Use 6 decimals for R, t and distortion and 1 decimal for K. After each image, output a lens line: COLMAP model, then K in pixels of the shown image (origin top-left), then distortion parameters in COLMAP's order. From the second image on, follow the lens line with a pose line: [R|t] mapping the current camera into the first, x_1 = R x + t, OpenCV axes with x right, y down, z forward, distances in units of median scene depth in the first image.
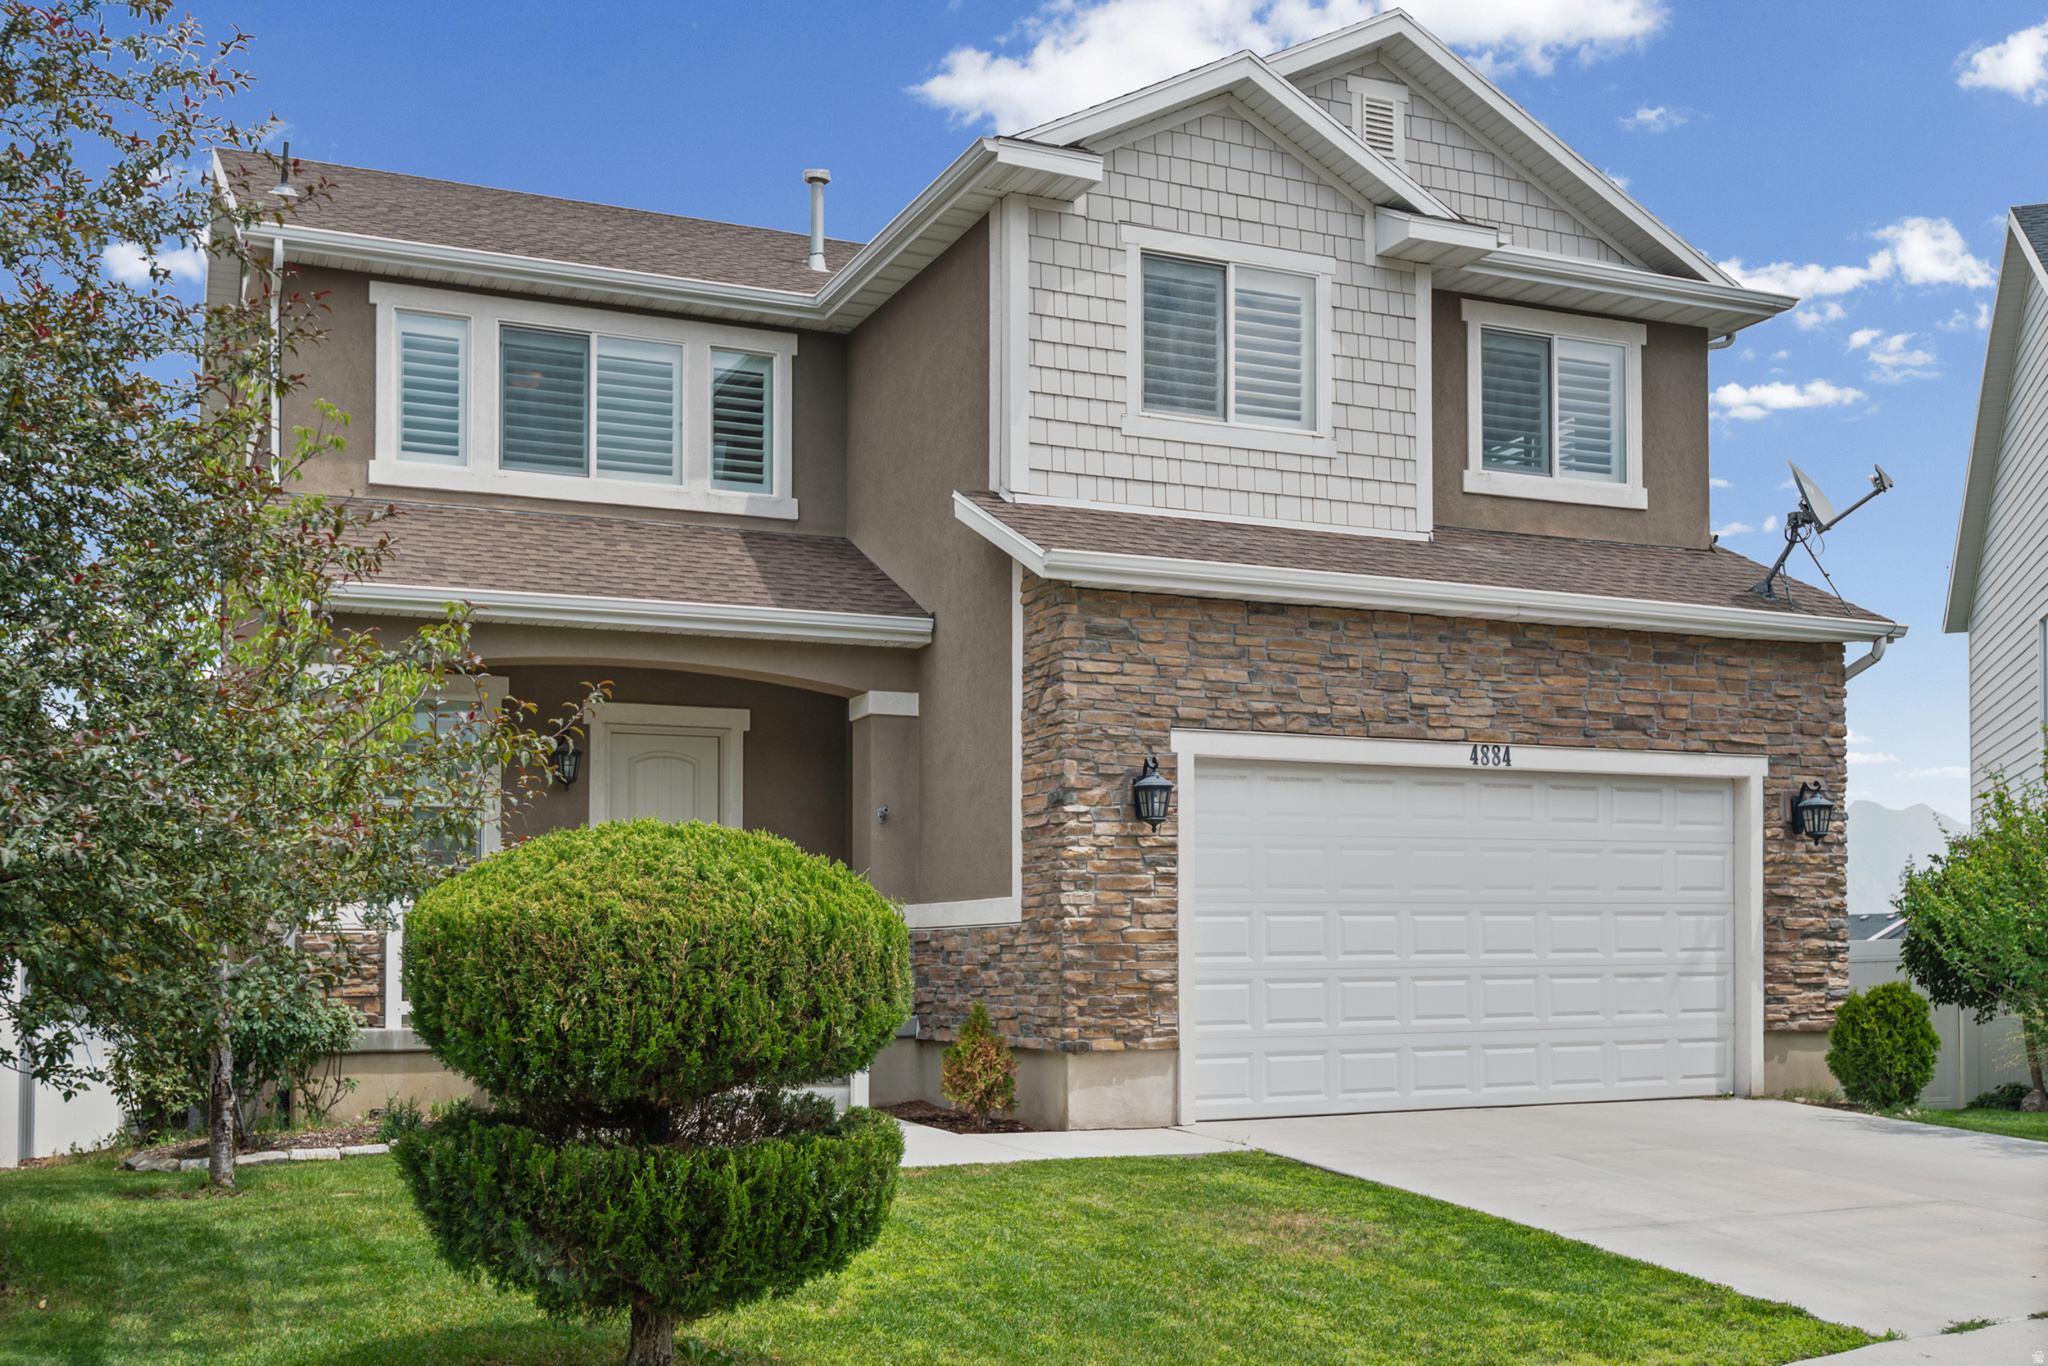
lens RADIAL K [[2061.4, 0, 1024.0], [0, 2061.4, 681.9], [0, 0, 1]] dist [-0.001879, 0.000000]
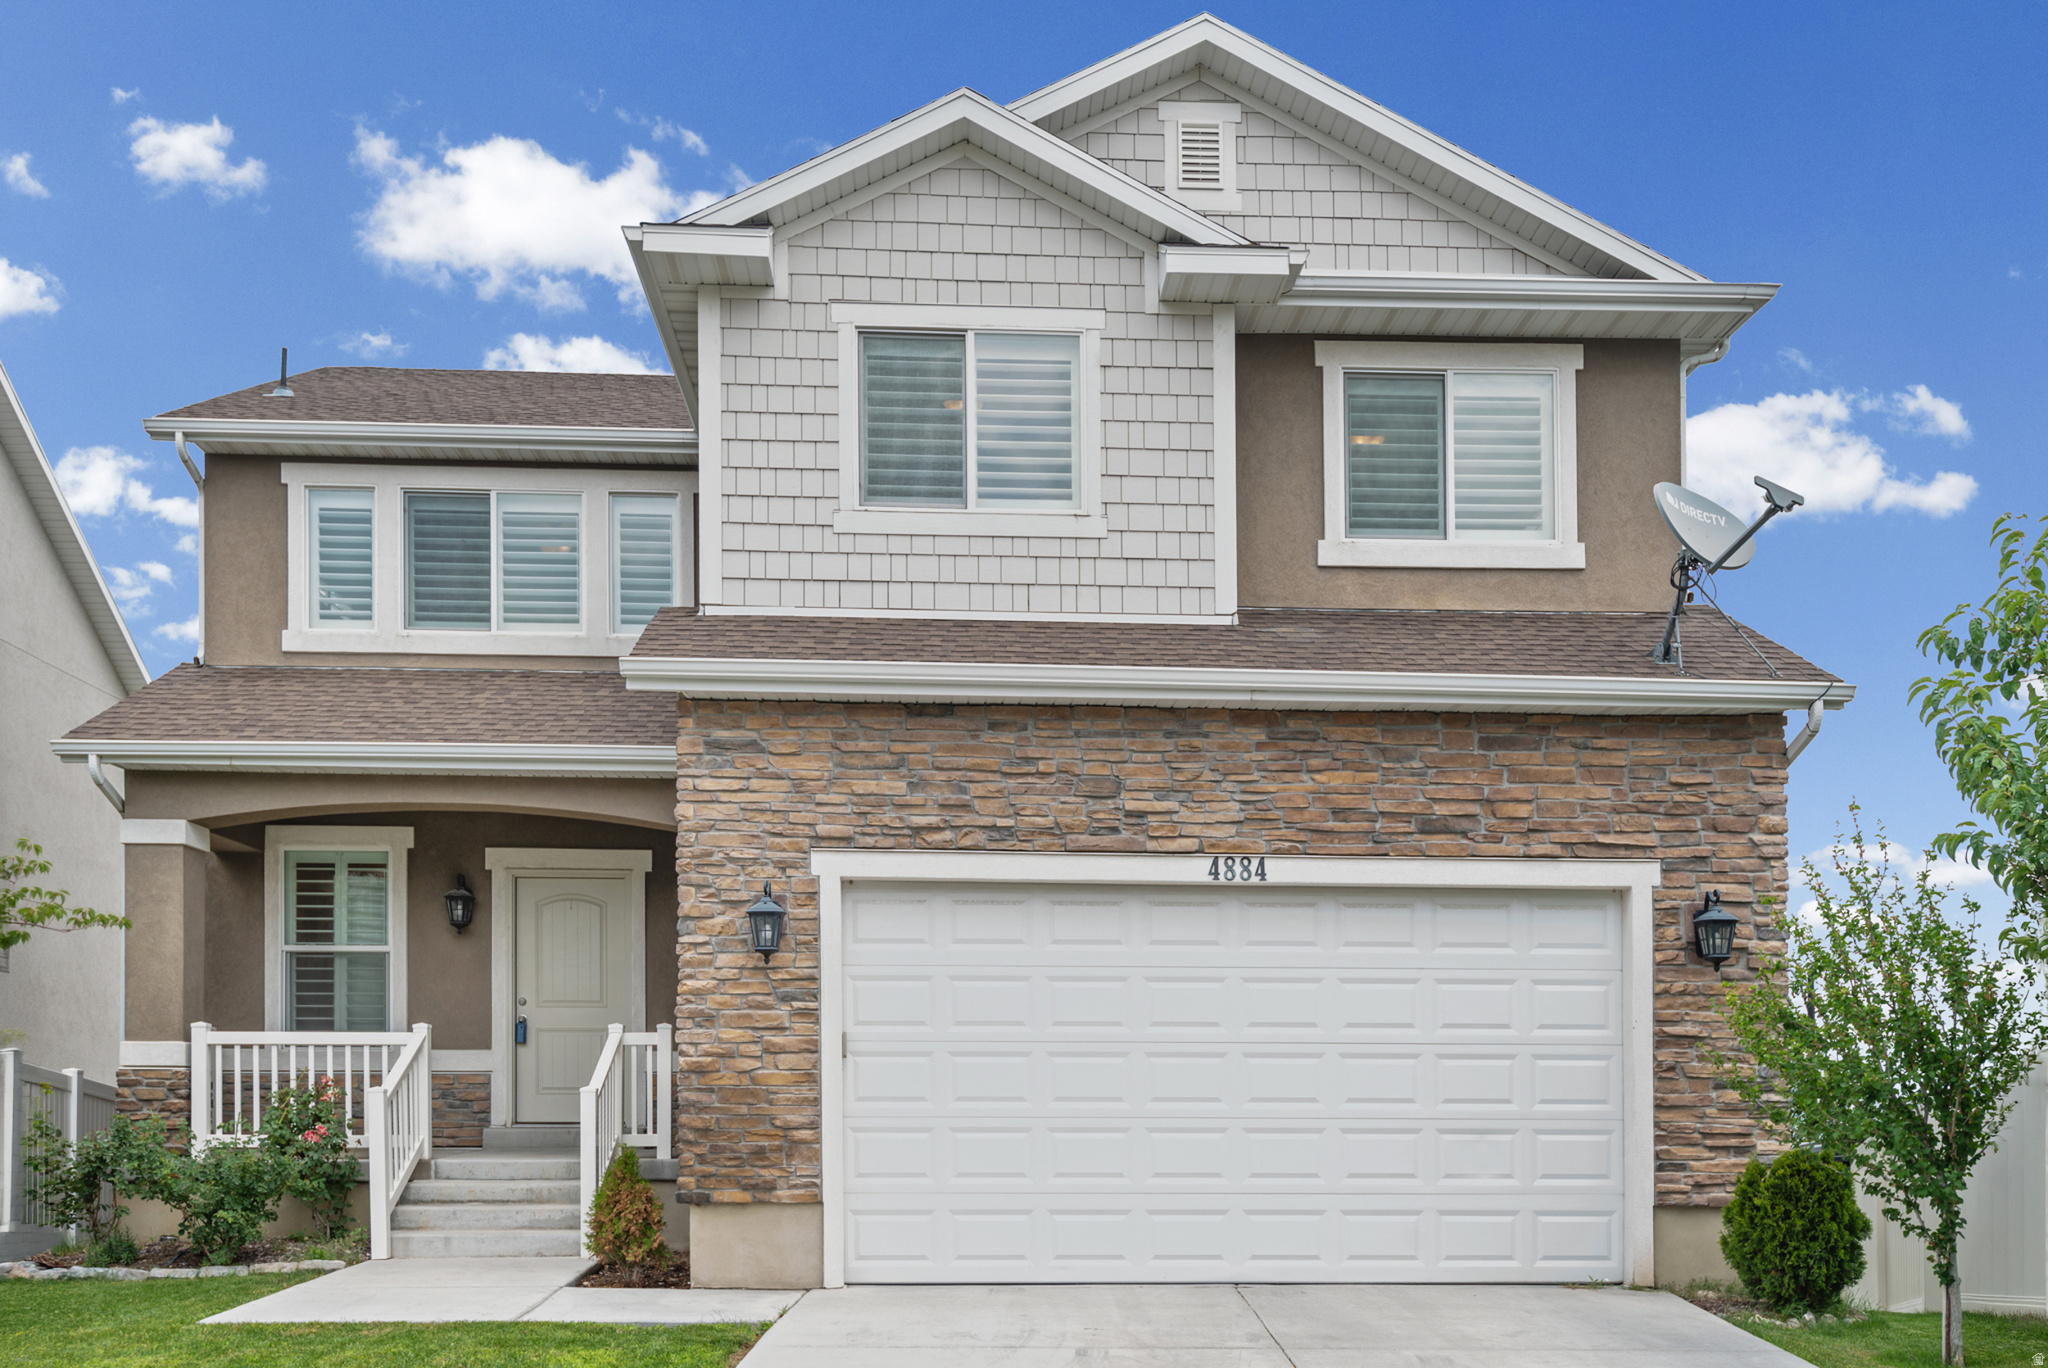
lens RADIAL K [[1885.5, 0, 1021.2], [0, 1885.5, 879.9], [0, 0, 1]] dist [0.002195, 0.000000]
pose [[0.927271, -0.030787, -0.373124, 0.414448], [0.036871, 0.999278, 0.009180, 0.028574], [0.372572, -0.022270, 0.927736, 0.238660]]
